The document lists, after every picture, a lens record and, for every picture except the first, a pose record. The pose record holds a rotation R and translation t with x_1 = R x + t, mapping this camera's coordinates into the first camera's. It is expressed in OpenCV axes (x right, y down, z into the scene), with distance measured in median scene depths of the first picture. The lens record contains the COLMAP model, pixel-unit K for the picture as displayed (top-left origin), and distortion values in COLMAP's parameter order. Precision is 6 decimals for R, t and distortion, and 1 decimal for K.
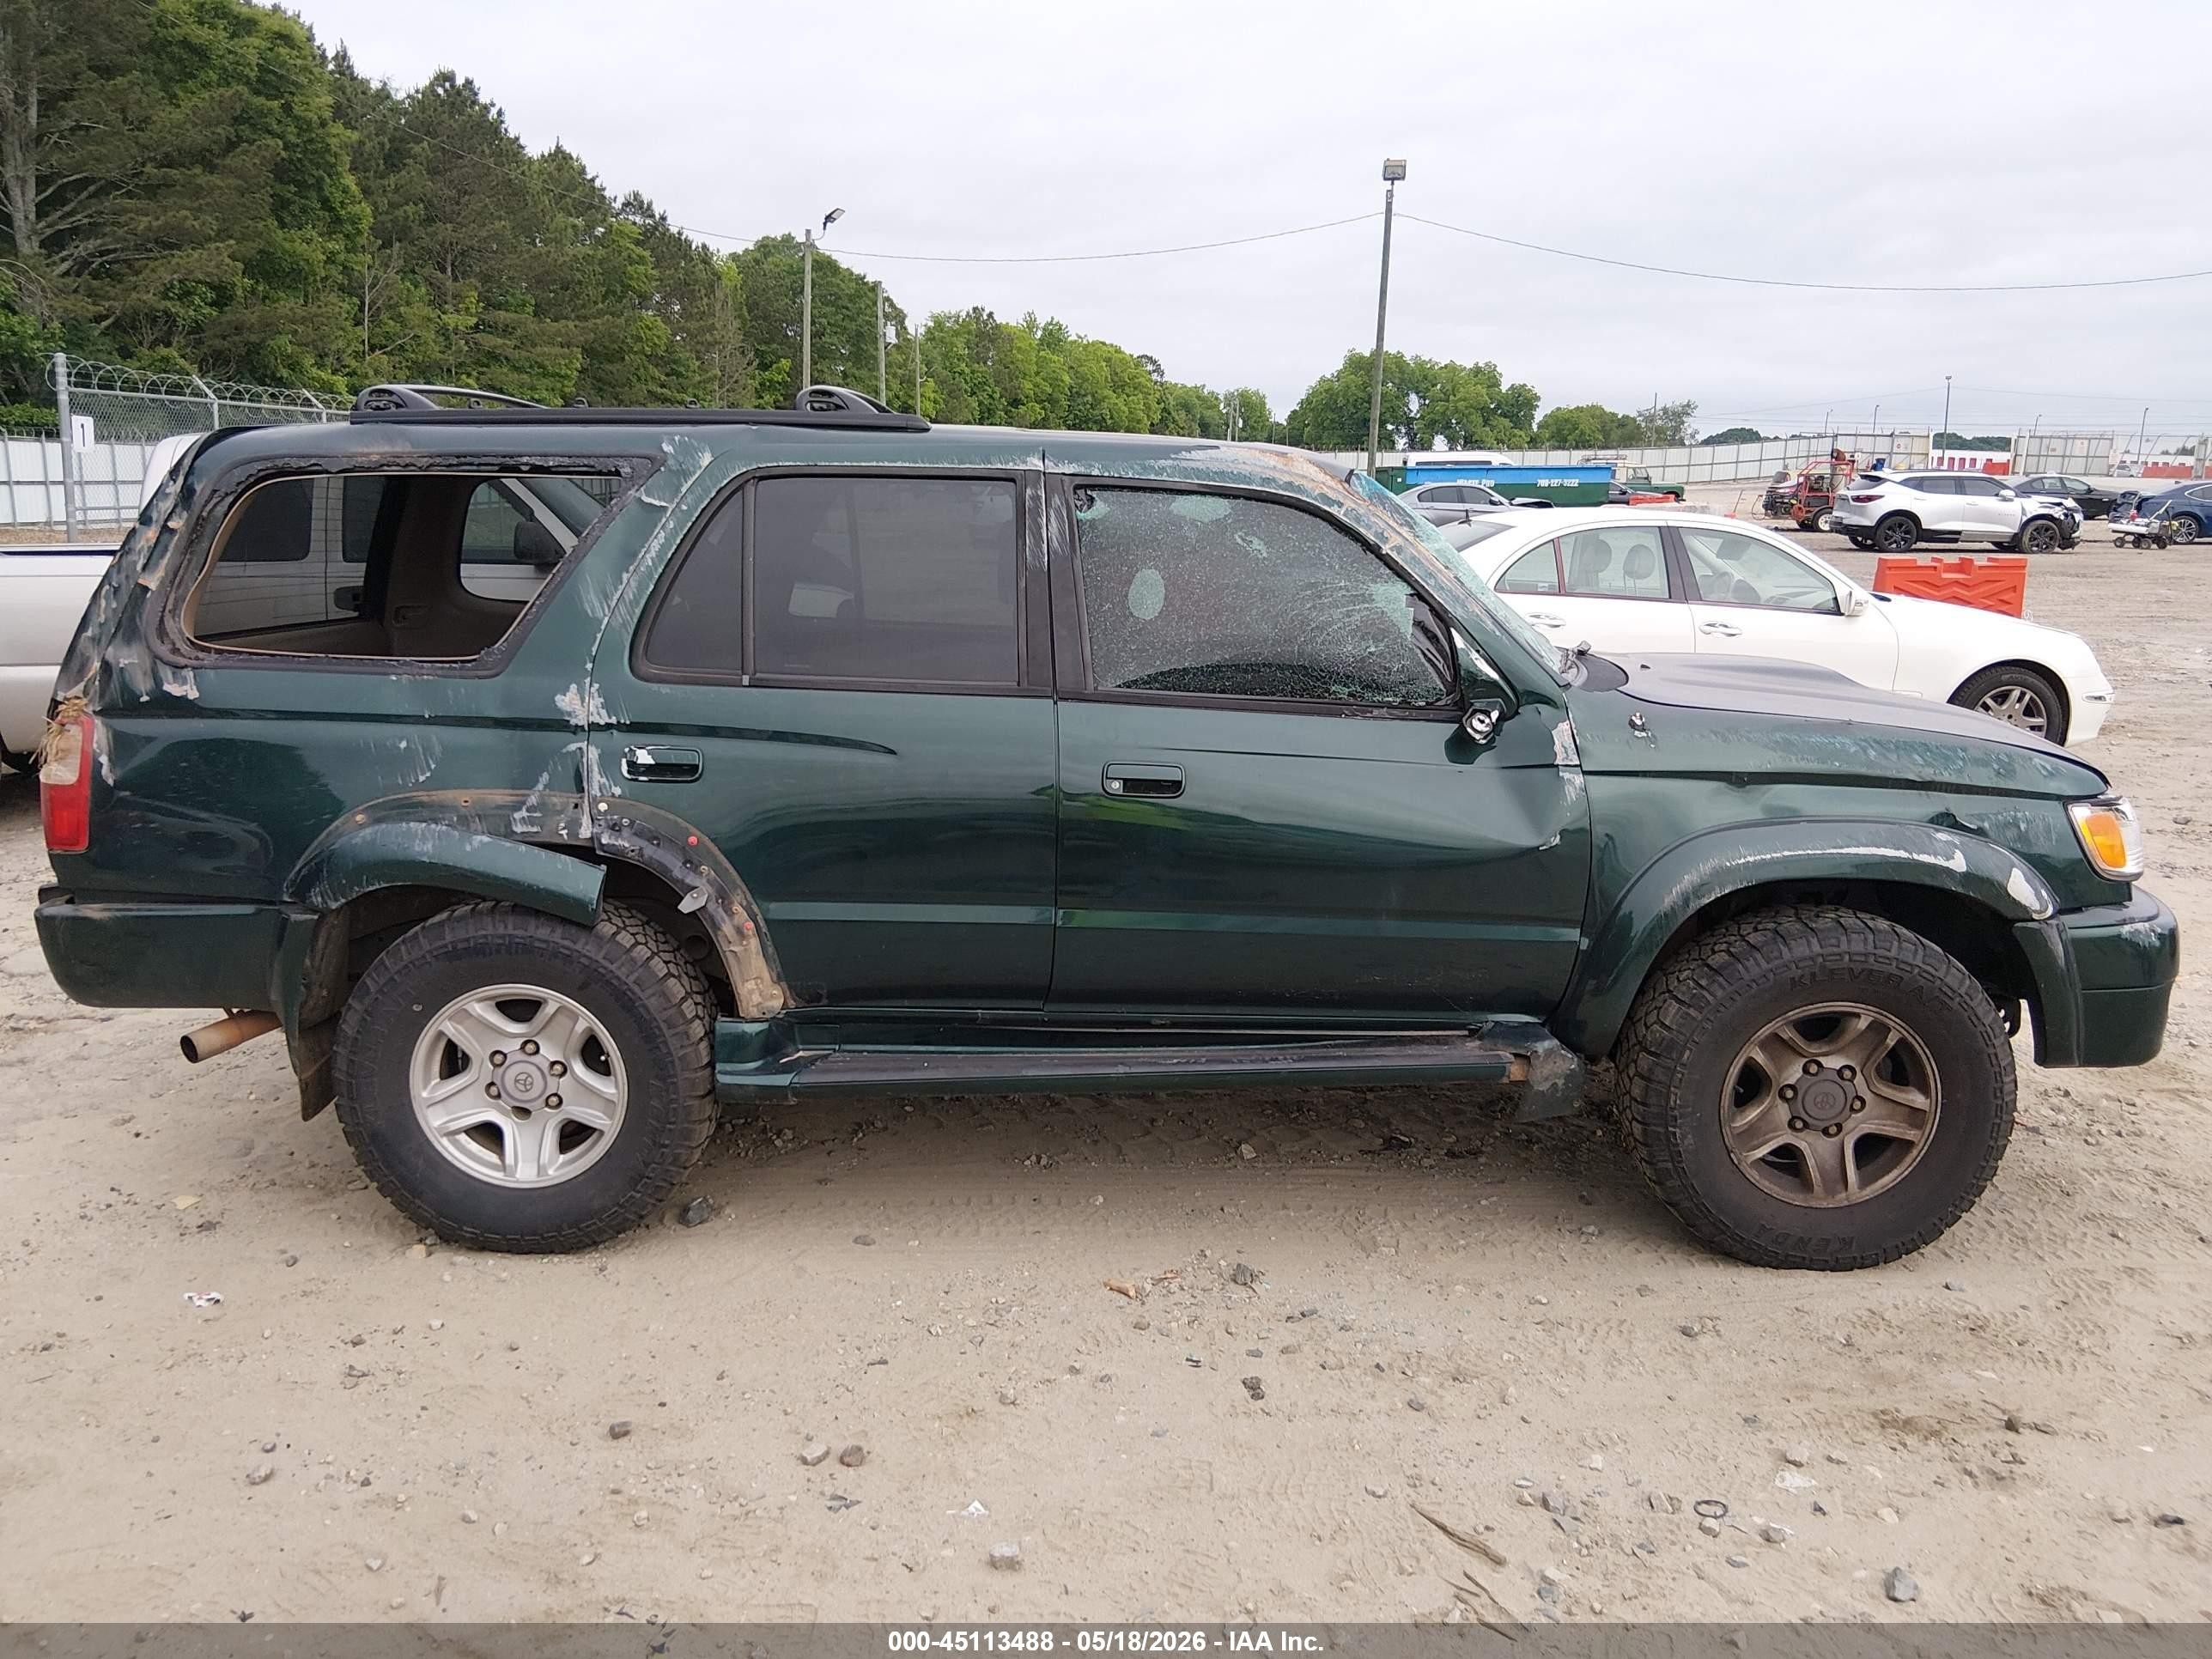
lens RADIAL K [[1683.5, 0, 1116.5], [0, 1683.5, 824.7], [0, 0, 1]] dist [0.088010, -0.173038]
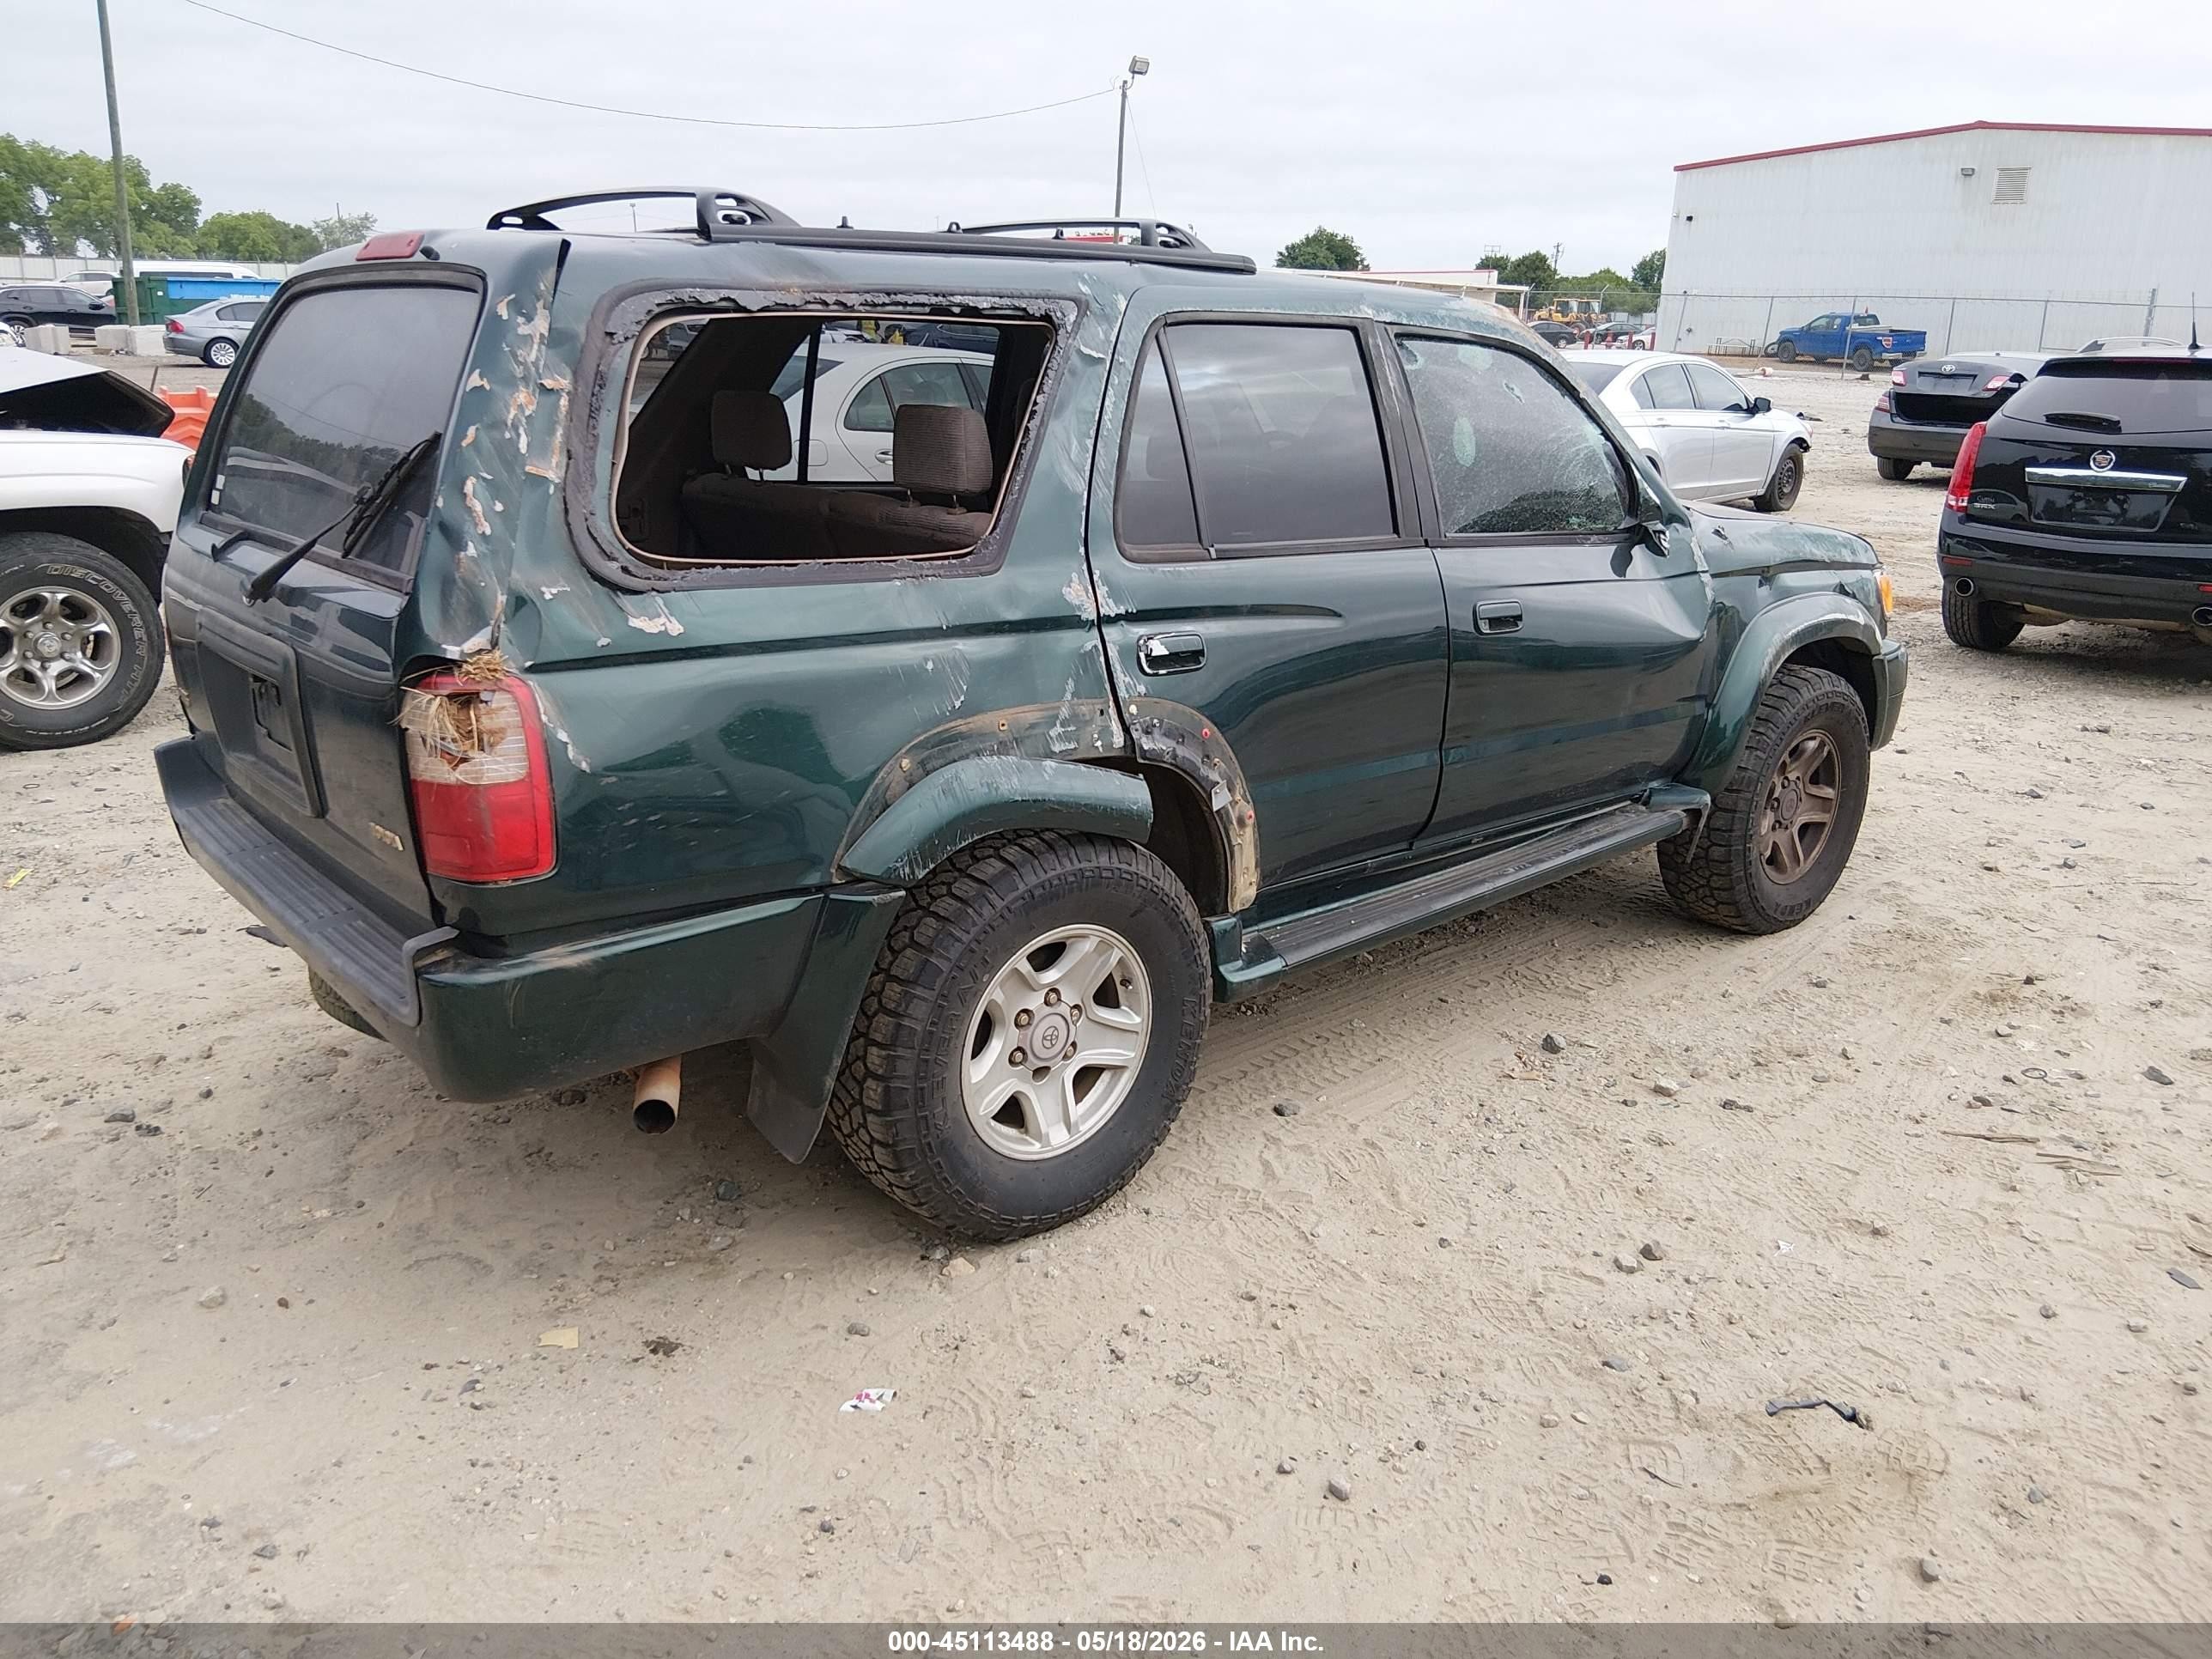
lens RADIAL K [[1685.8, 0, 1075.9], [0, 1685.8, 831.1], [0, 0, 1]] dist [0.109282, -0.174768]
pose [[0.743656, -0.178210, 0.644373, -0.885851], [0.112358, 0.983424, 0.142310, -0.074960], [-0.659053, -0.033429, 0.751353, 0.347272]]
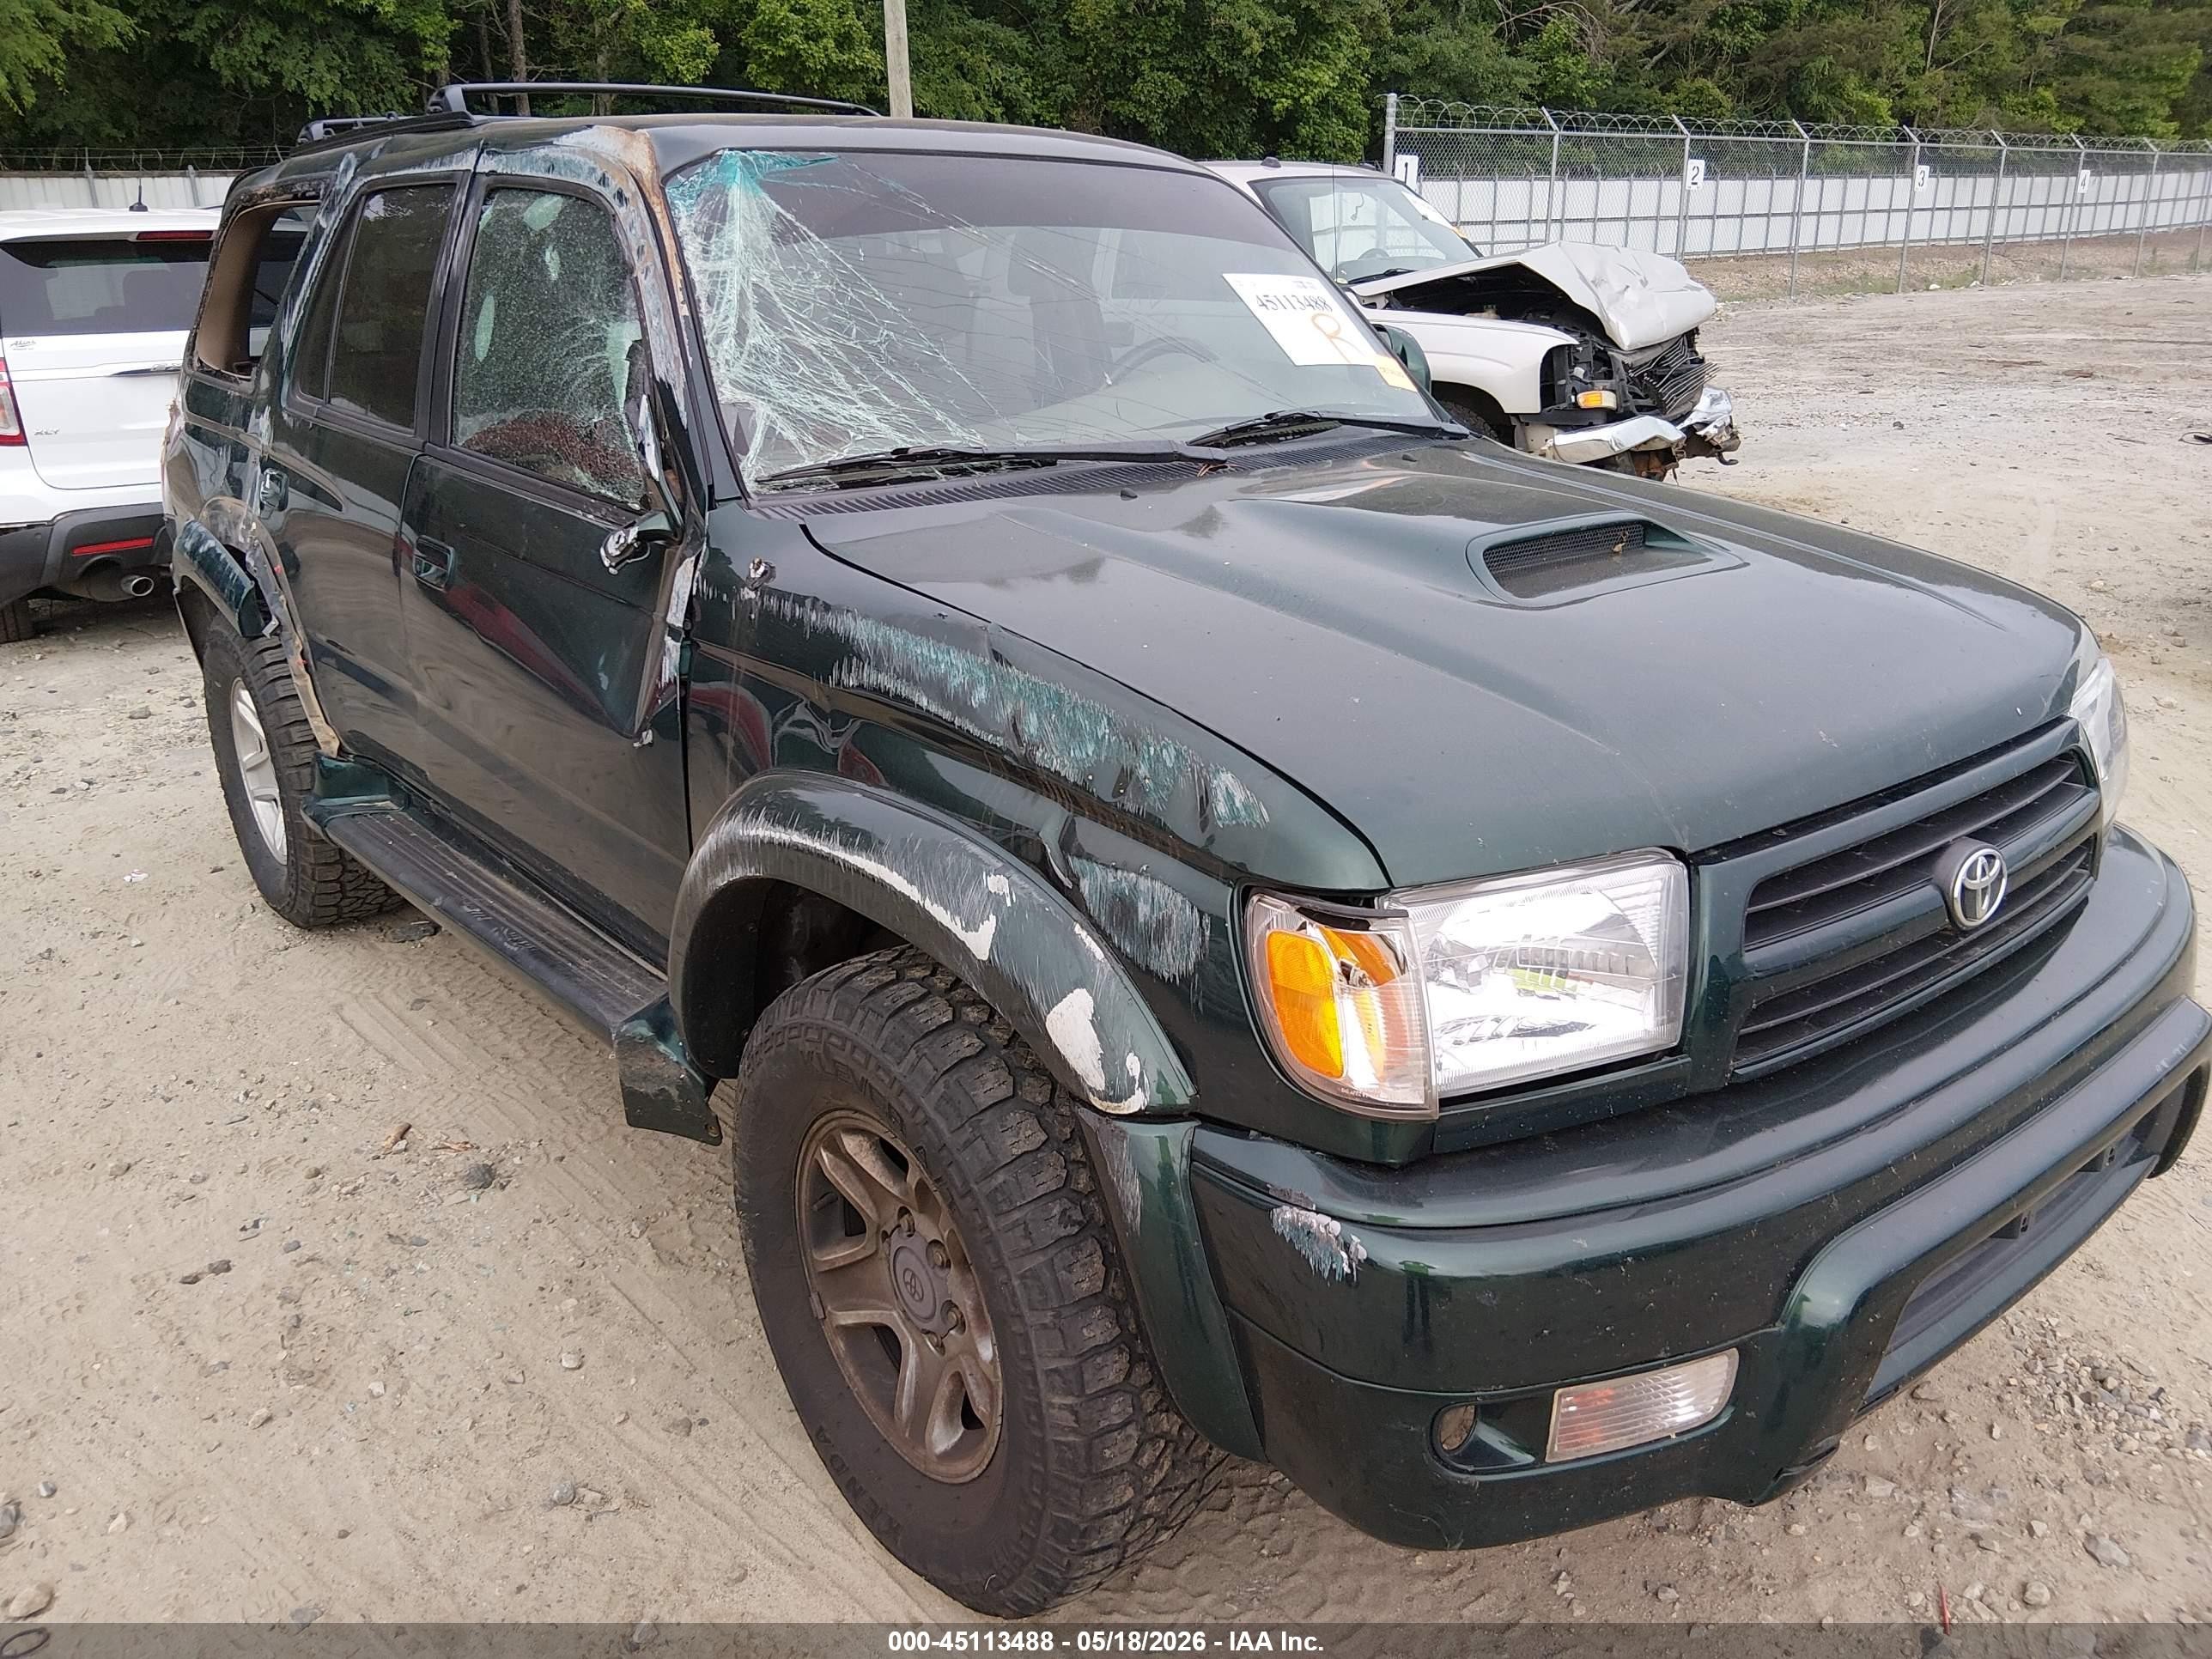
lens RADIAL K [[1733.8, 0, 1106.0], [0, 1733.8, 829.5], [0, 0, 1]] dist [0.003234, -0.022719]
pose [[0.638404, 0.234245, -0.733191, 0.815014], [-0.128661, 0.971640, 0.198399, -0.104183], [0.758872, -0.032326, 0.650437, 0.657074]]
